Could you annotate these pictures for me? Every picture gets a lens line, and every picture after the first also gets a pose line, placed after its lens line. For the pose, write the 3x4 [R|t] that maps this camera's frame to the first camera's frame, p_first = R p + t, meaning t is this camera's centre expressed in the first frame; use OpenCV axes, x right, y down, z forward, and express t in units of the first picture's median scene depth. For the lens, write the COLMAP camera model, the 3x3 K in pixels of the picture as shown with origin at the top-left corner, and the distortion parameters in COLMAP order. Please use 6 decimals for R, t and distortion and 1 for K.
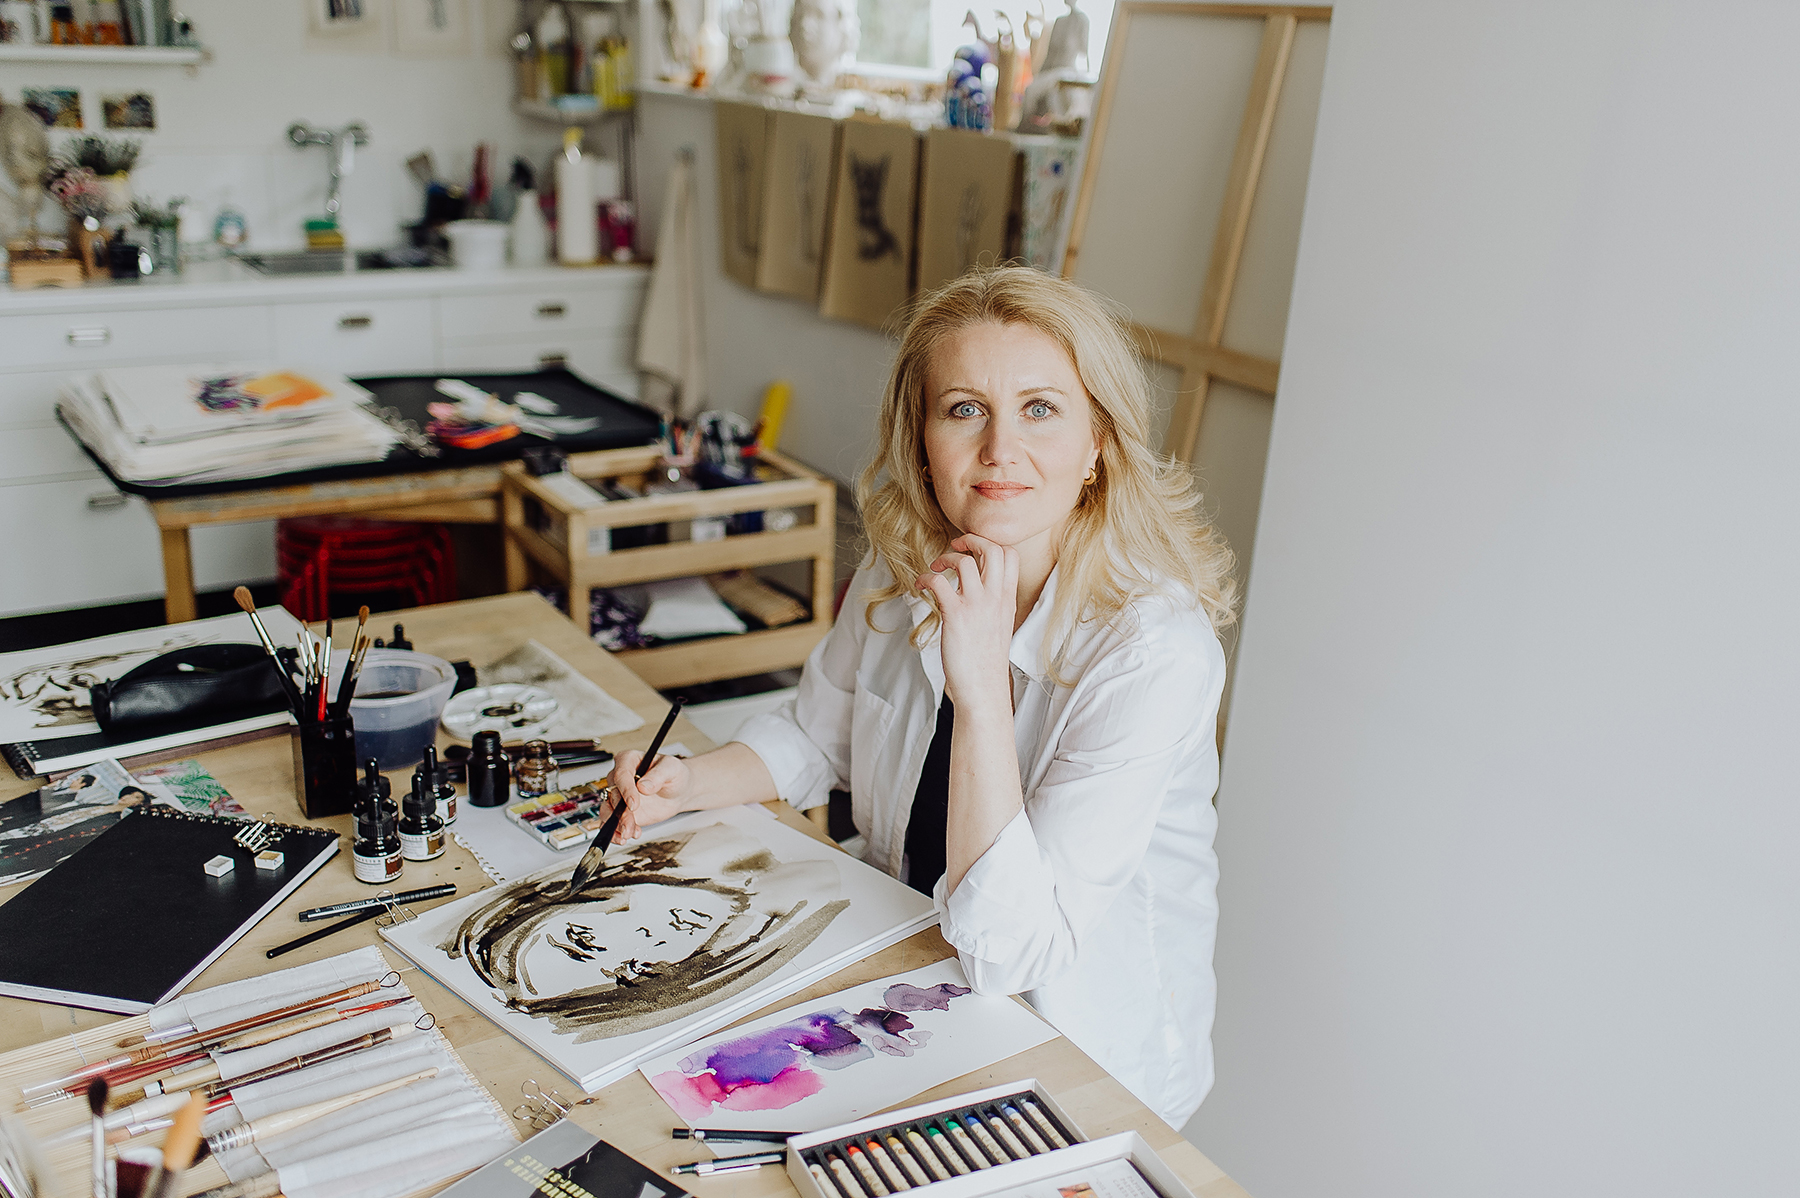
lens RADIAL K [[1737.7, 0, 934.3], [0, 1737.7, 606.7], [0, 0, 1]] dist [-0.009053, -0.017234]
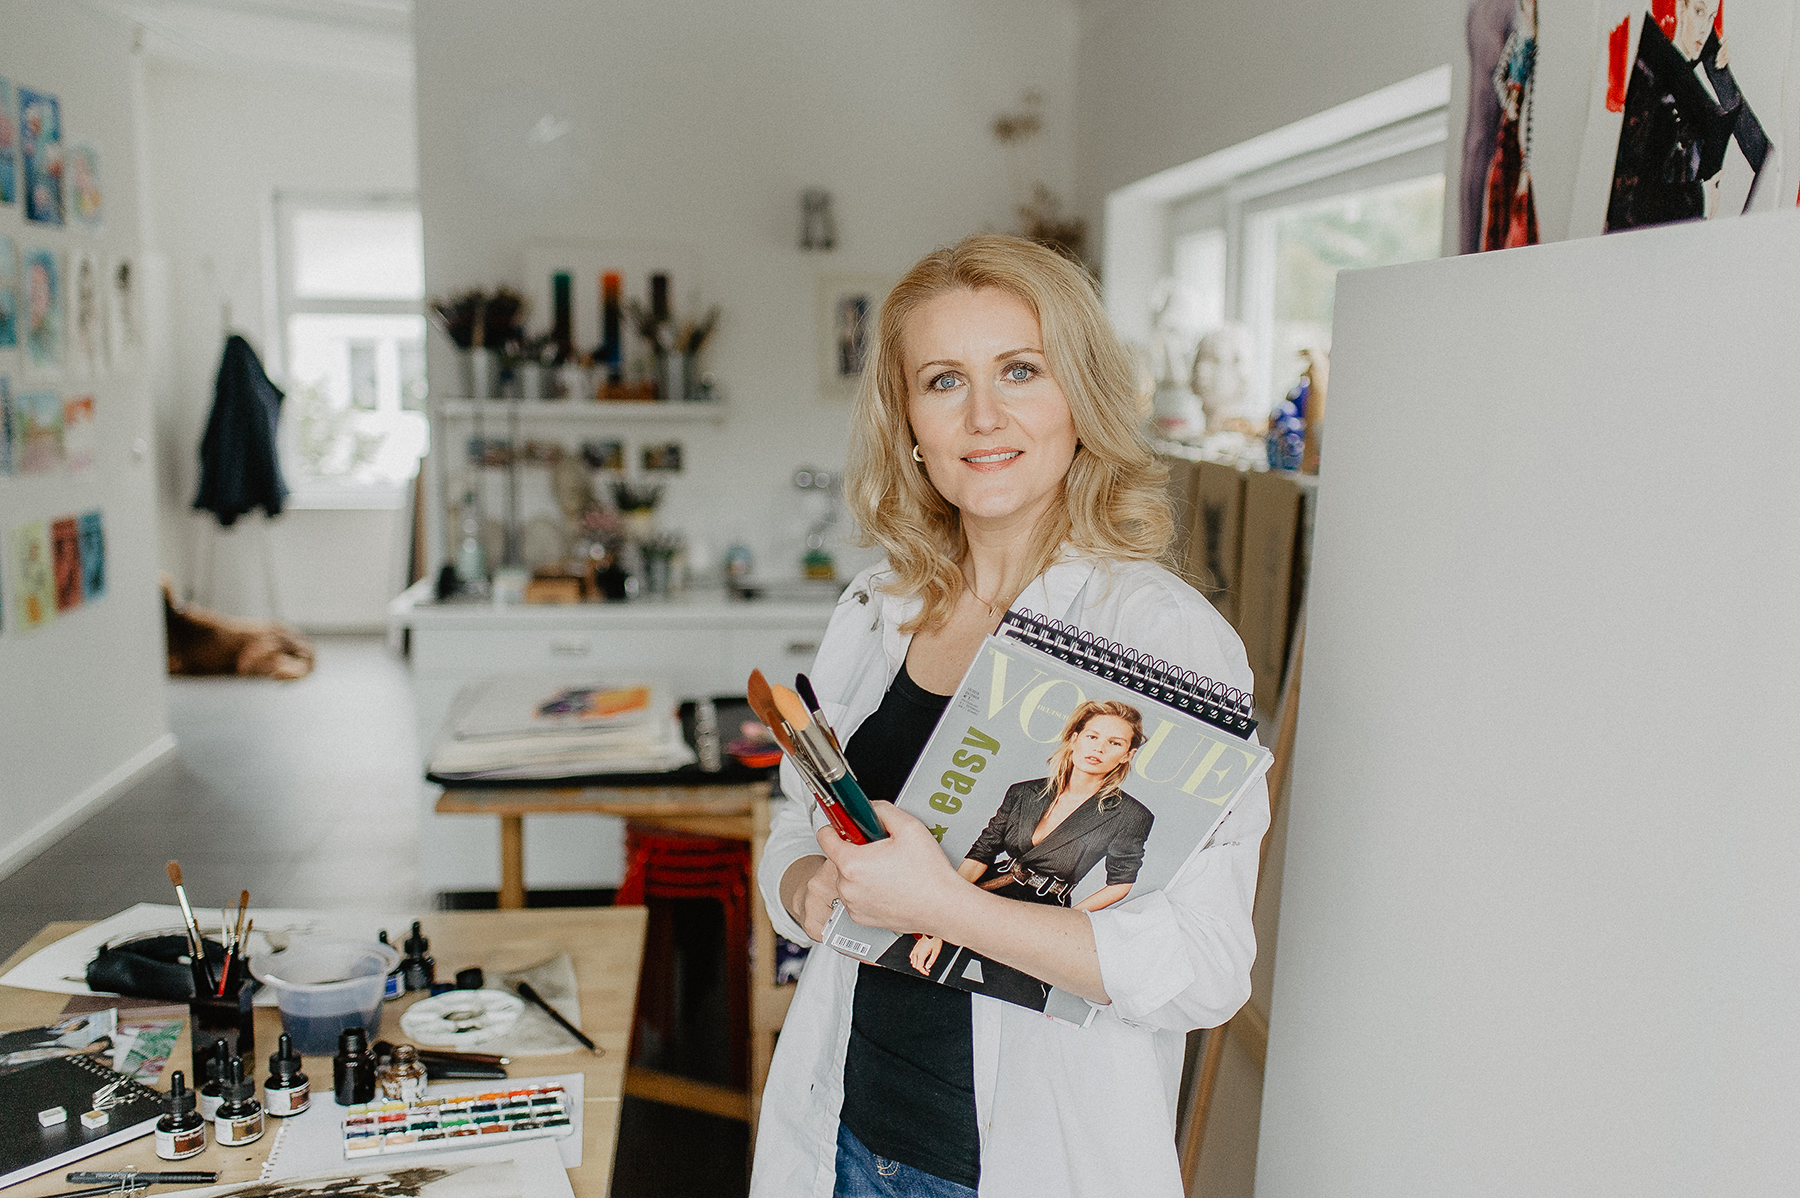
lens RADIAL K [[1737.7, 0, 934.3], [0, 1737.7, 606.7], [0, 0, 1]] dist [-0.009053, -0.017234]
pose [[0.904913, 0.032491, -0.424354, 0.229446], [-0.116082, 0.978119, -0.172649, -0.016380], [0.409459, 0.205493, 0.888885, 0.091992]]
